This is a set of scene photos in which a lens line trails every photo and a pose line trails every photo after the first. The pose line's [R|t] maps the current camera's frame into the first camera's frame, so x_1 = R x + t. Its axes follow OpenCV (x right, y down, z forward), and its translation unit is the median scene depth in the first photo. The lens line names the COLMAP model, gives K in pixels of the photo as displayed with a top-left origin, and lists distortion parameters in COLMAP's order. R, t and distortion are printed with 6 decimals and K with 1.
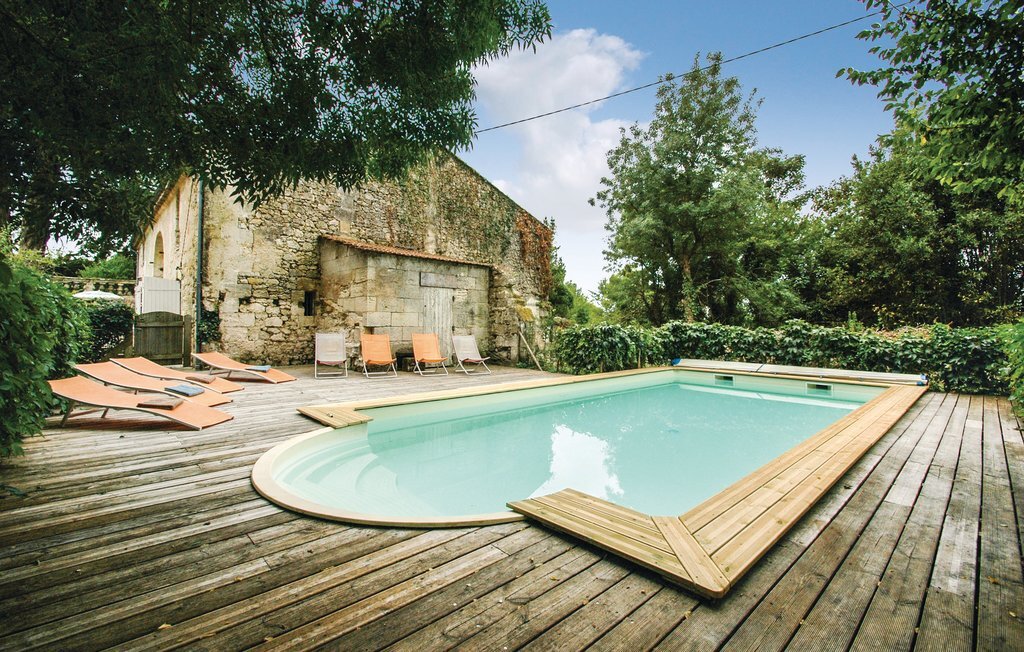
lens RADIAL K [[453.0, 0, 512.0], [0, 453.0, 326.0], [0, 0, 1]] dist [0.002023, -0.000254]
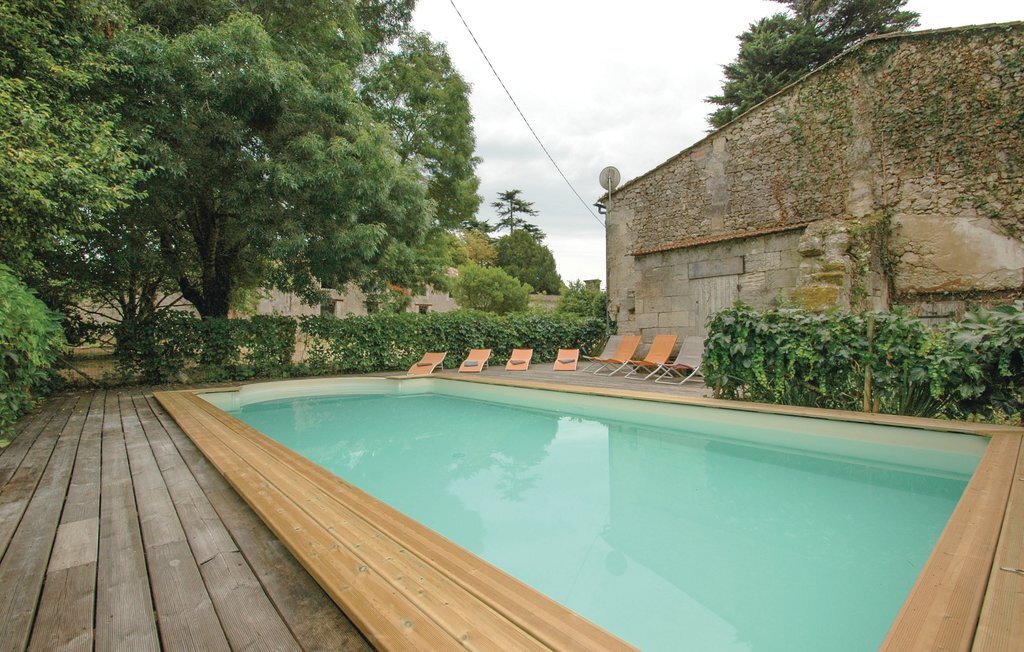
lens RADIAL K [[453.0, 0, 512.0], [0, 453.0, 326.0], [0, 0, 1]] dist [0.002023, -0.000254]
pose [[-0.028973, -0.034808, -0.998974, 0.611454], [0.009954, 0.999334, -0.035109, 0.023669], [0.999531, -0.010961, -0.028607, 0.647140]]
